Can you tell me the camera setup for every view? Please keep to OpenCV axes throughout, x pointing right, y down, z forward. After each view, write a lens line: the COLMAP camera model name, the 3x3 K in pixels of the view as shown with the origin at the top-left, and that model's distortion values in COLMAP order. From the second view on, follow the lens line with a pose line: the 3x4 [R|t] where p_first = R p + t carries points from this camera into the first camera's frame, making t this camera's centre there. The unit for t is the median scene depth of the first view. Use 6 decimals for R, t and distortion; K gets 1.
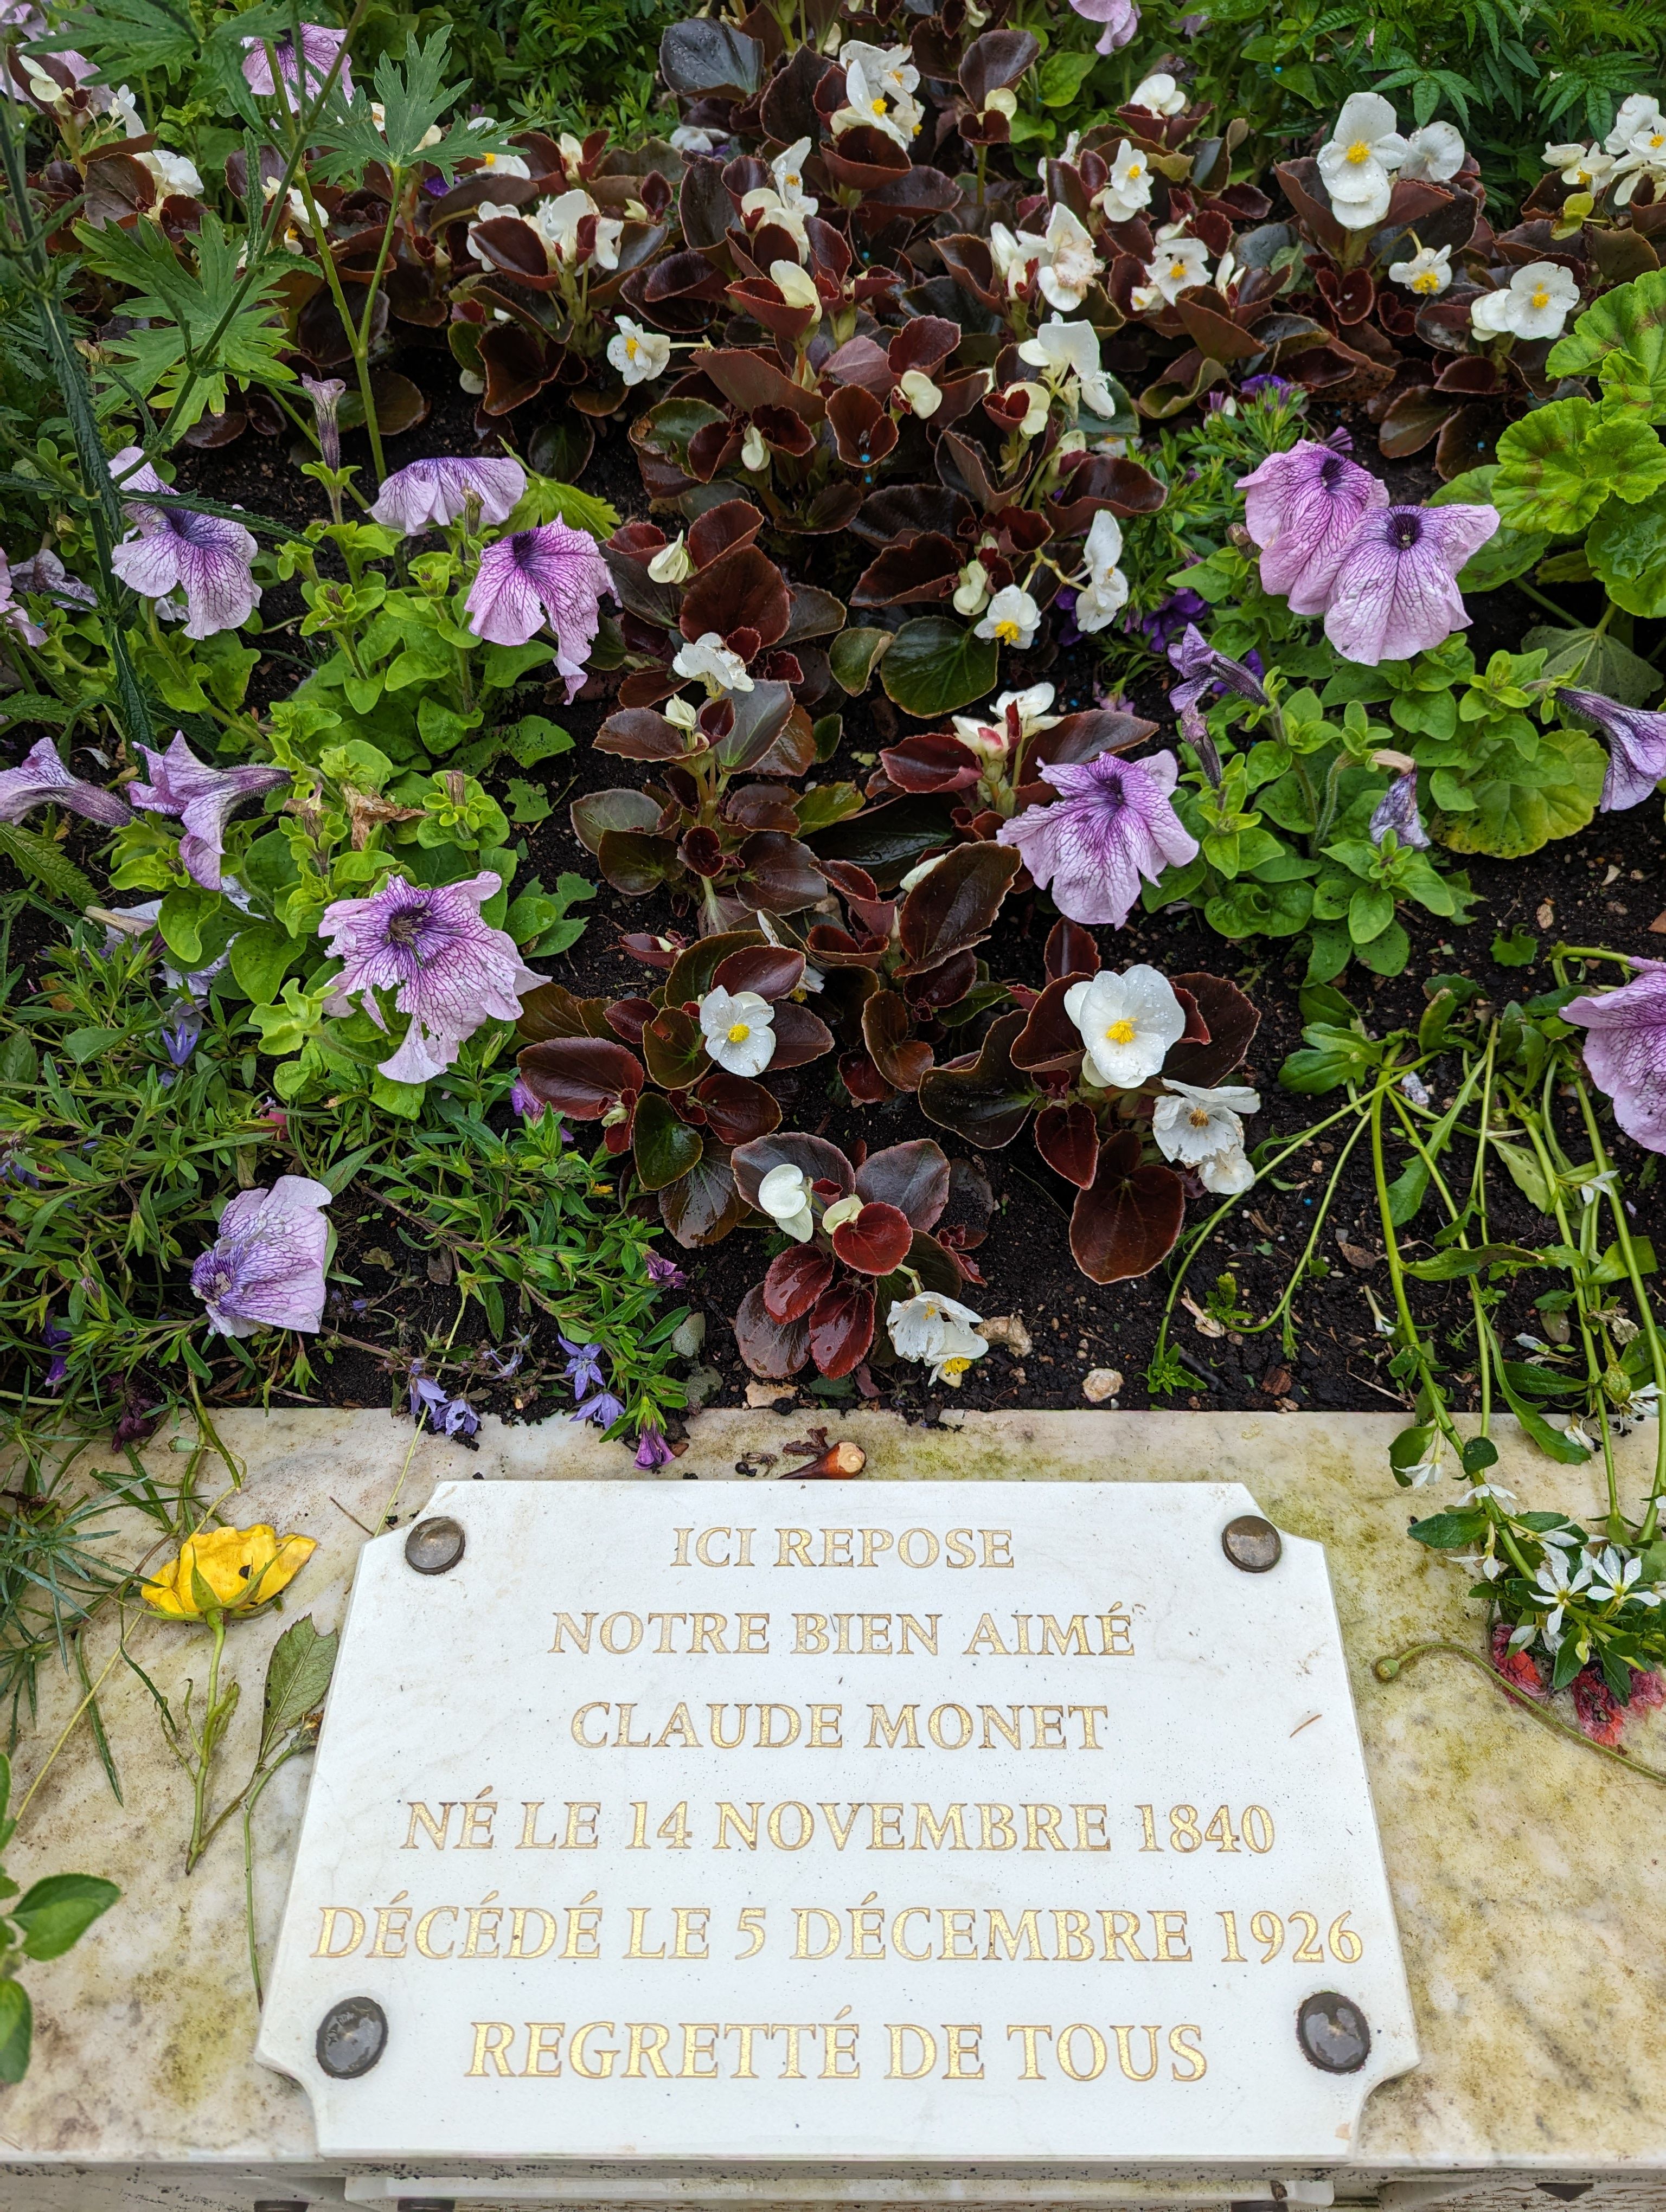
lens RADIAL K [[1535.0, 0, 833.0], [0, 1535.0, 1106.0], [0, 0, 1]] dist [0.025889, -0.005071]
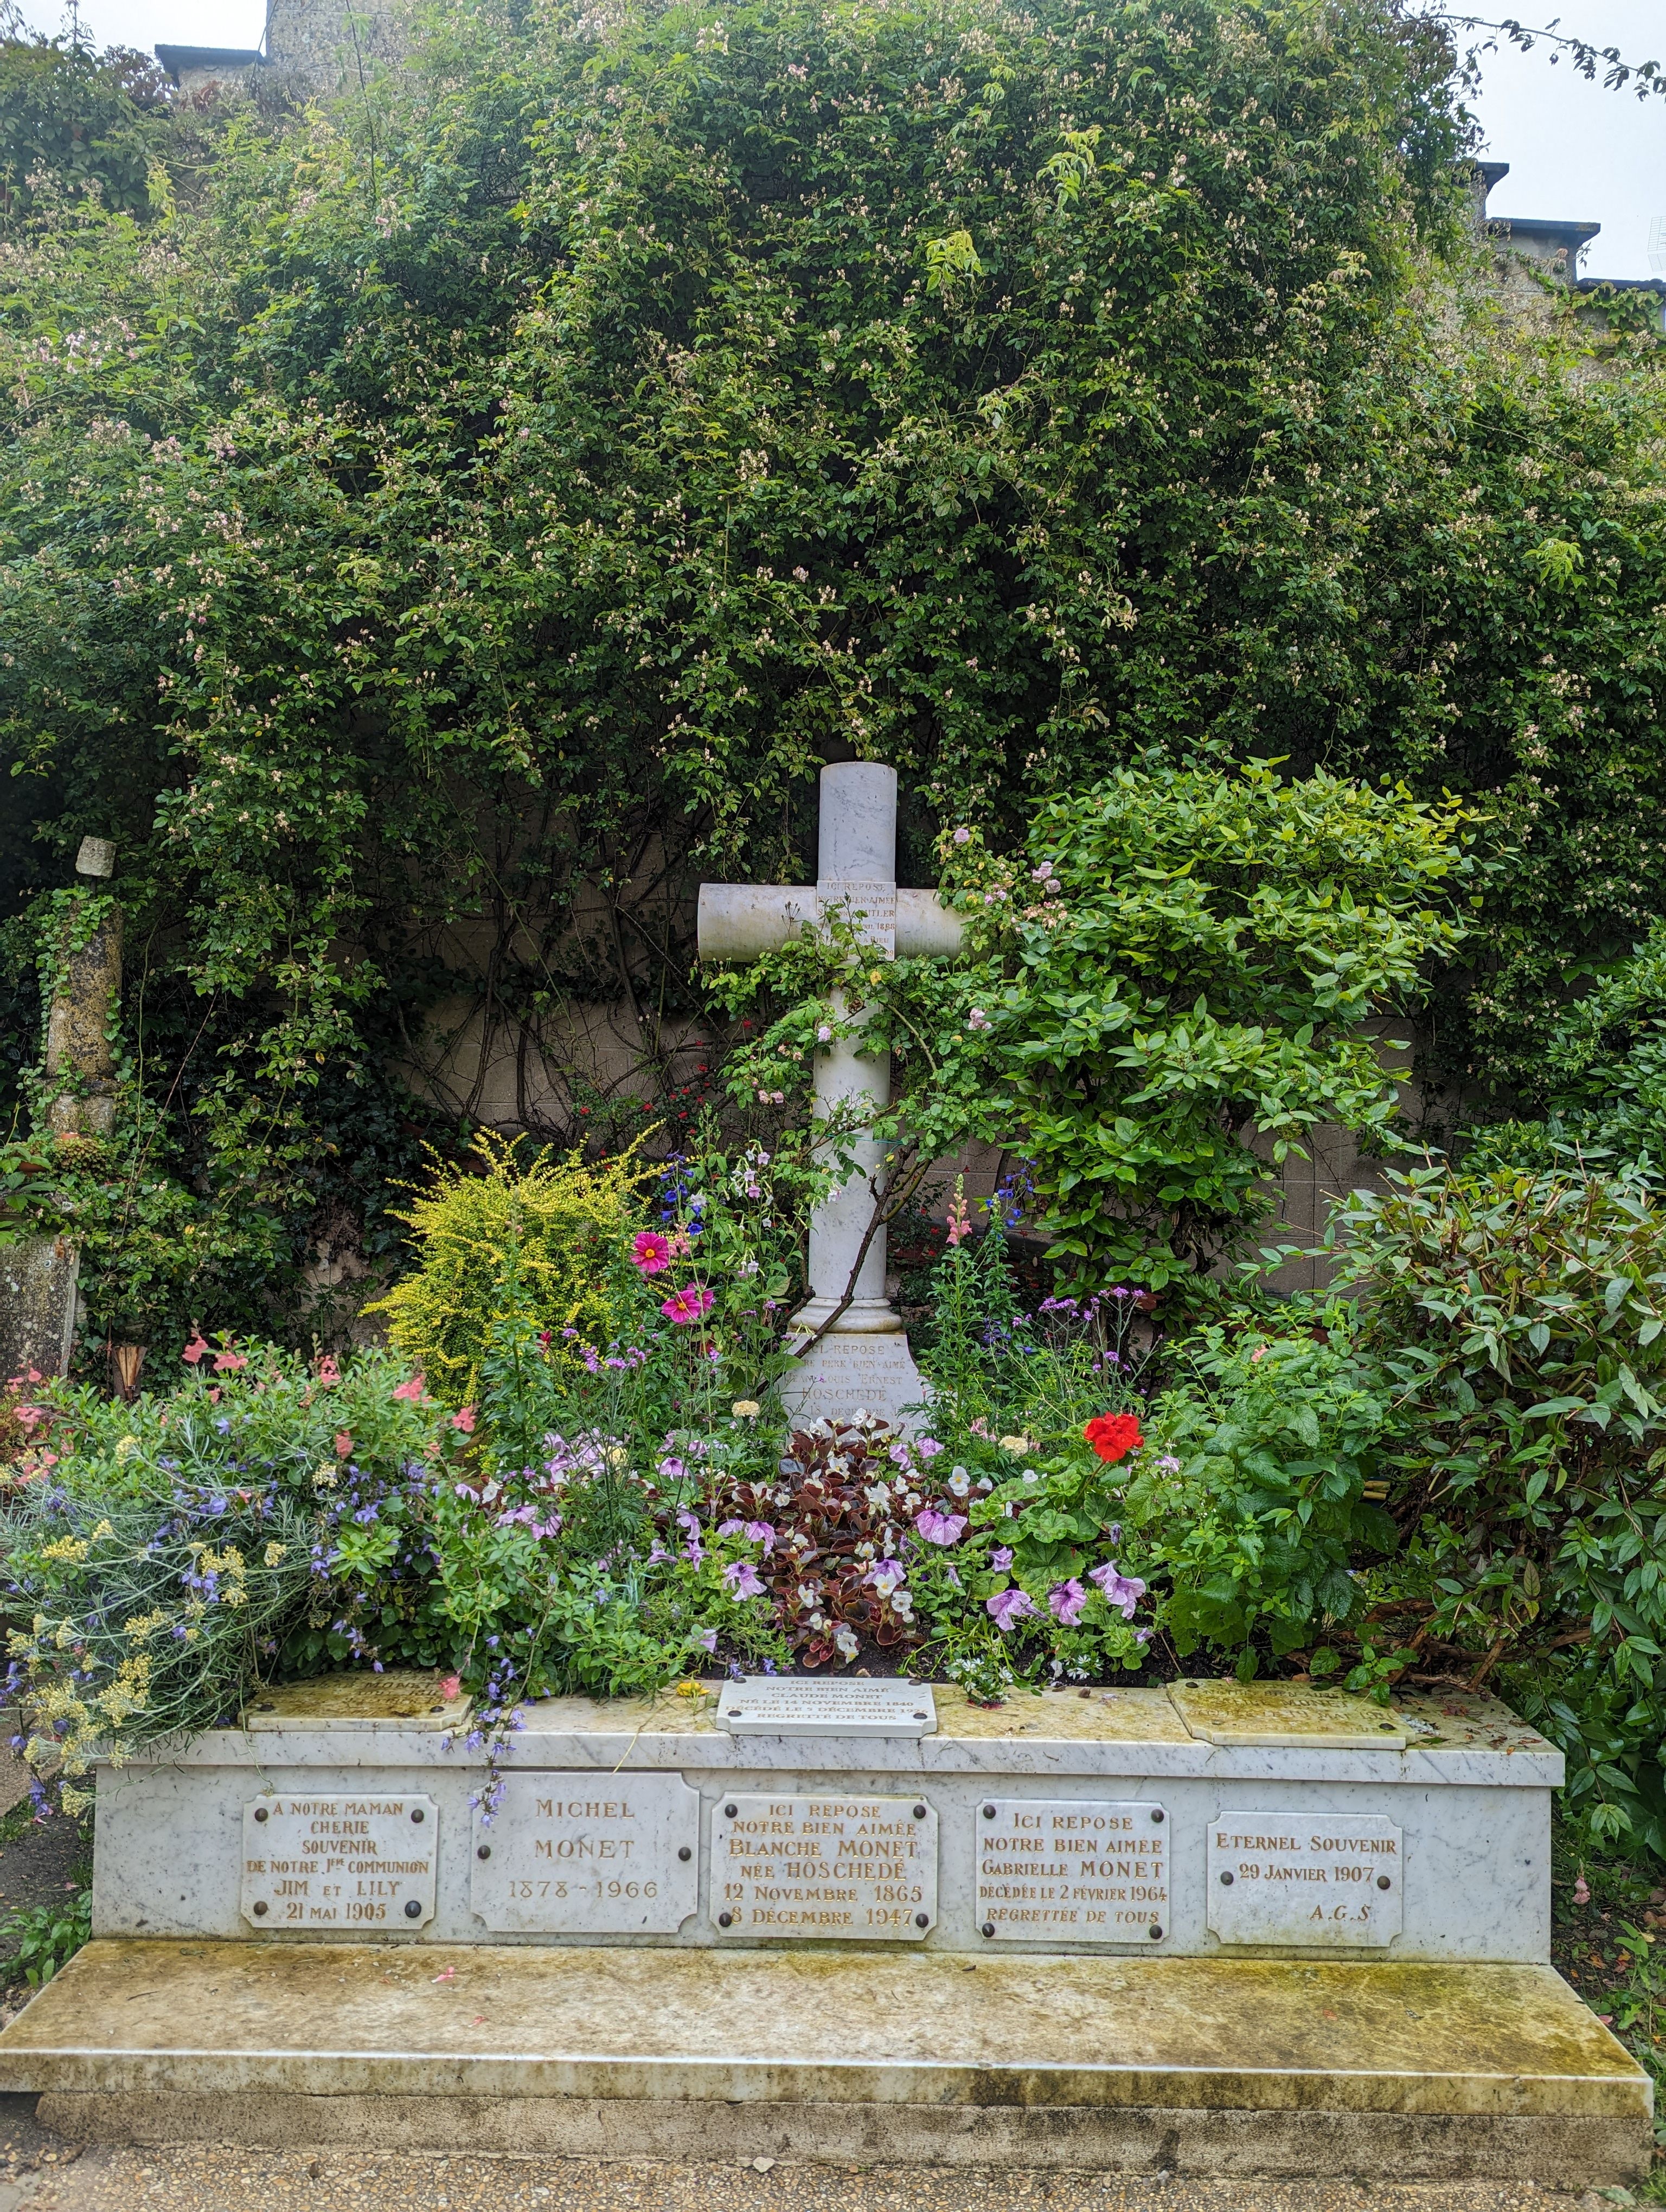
lens RADIAL K [[1535.0, 0, 833.0], [0, 1535.0, 1106.0], [0, 0, 1]] dist [0.025889, -0.005071]
pose [[0.999883, 0.014481, 0.004831, -0.021126], [-0.004651, 0.590395, -0.807101, 2.512814], [-0.014540, 0.806985, 0.590394, -2.627623]]
